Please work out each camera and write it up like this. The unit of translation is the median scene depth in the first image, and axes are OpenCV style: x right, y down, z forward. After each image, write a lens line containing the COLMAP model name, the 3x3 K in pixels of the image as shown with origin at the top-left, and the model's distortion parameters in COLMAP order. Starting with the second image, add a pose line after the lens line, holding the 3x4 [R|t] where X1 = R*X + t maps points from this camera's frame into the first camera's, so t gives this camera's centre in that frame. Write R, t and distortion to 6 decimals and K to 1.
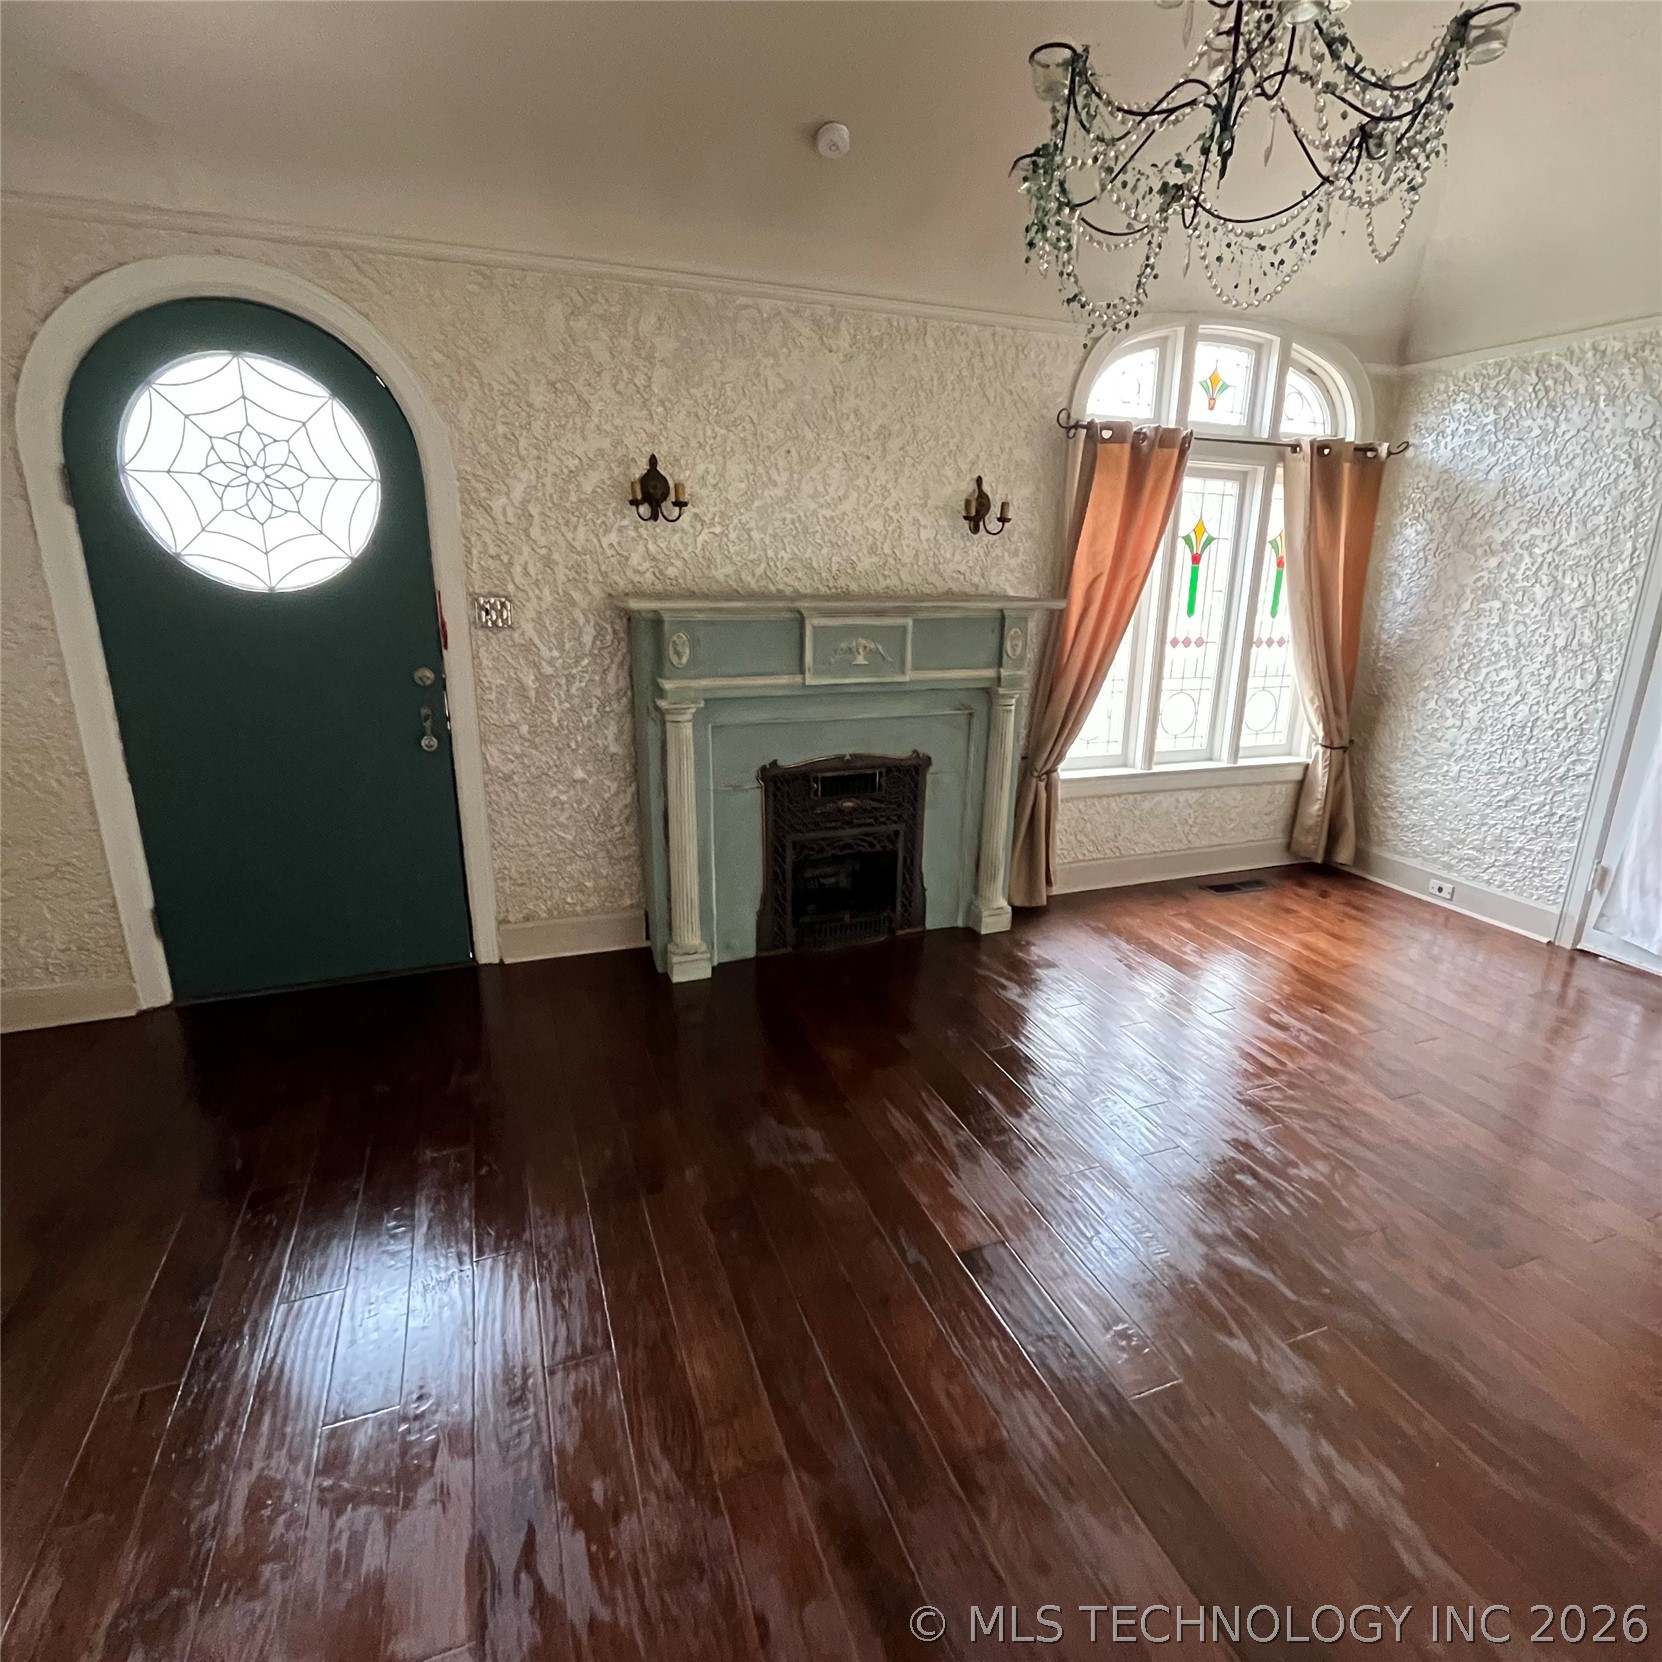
lens RADIAL K [[906.8, 0, 833.3], [0, 906.8, 827.8], [0, 0, 1]] dist [-0.001733, 0.000873]
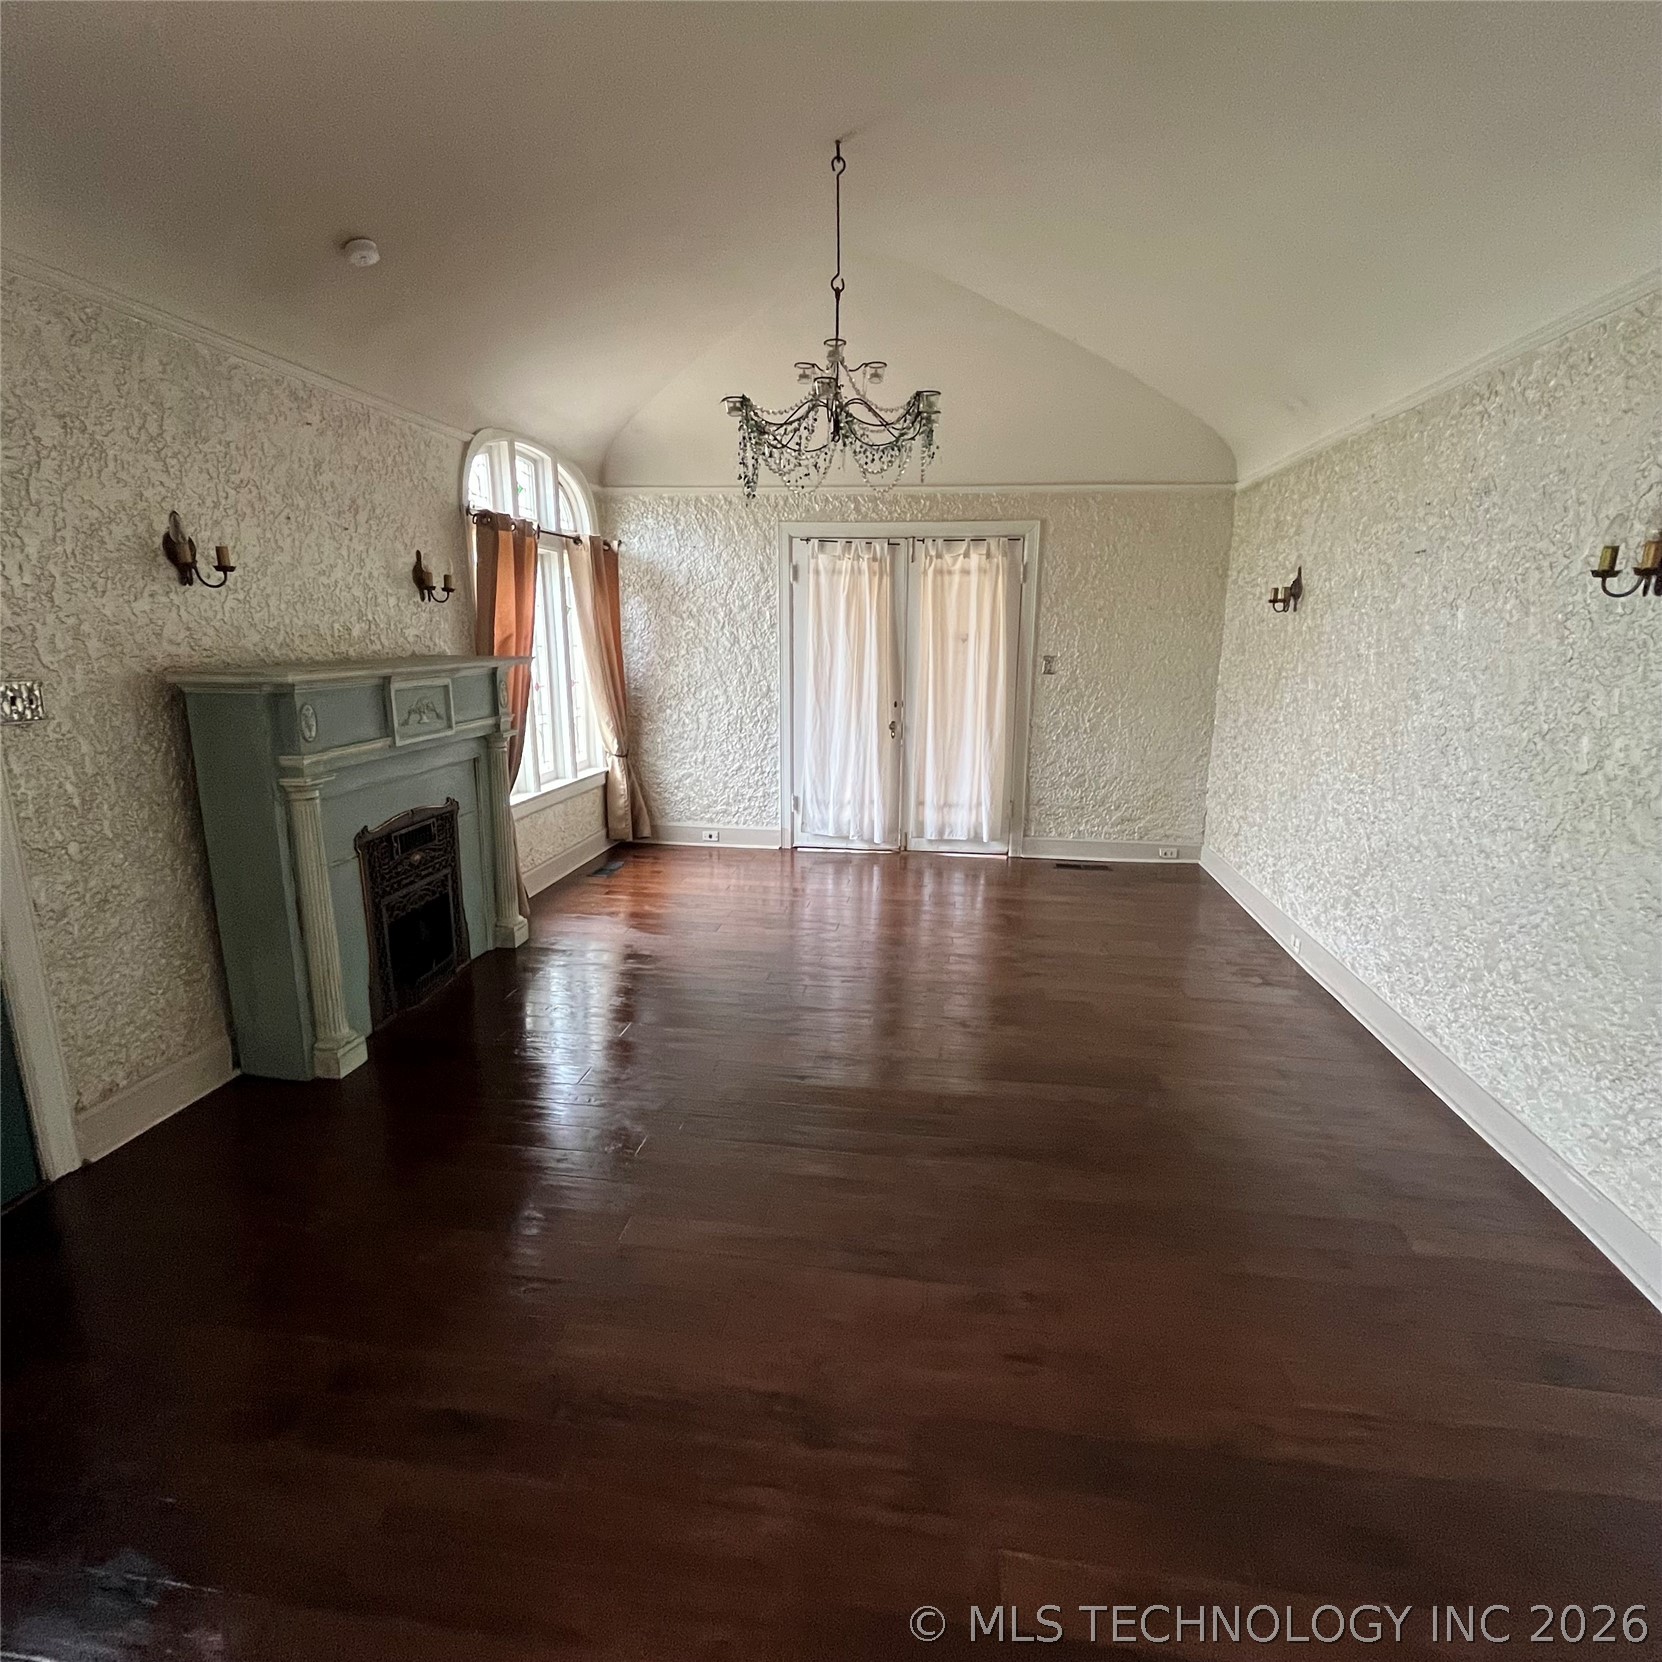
lens RADIAL K [[906.8, 0, 833.7], [0, 906.8, 828.8], [0, 0, 1]] dist [-0.001733, 0.000873]
pose [[0.485228, -0.199789, 0.851257, -0.644418], [0.244347, 0.965743, 0.087378, -0.032592], [-0.839552, 0.165604, 0.517423, 0.055414]]
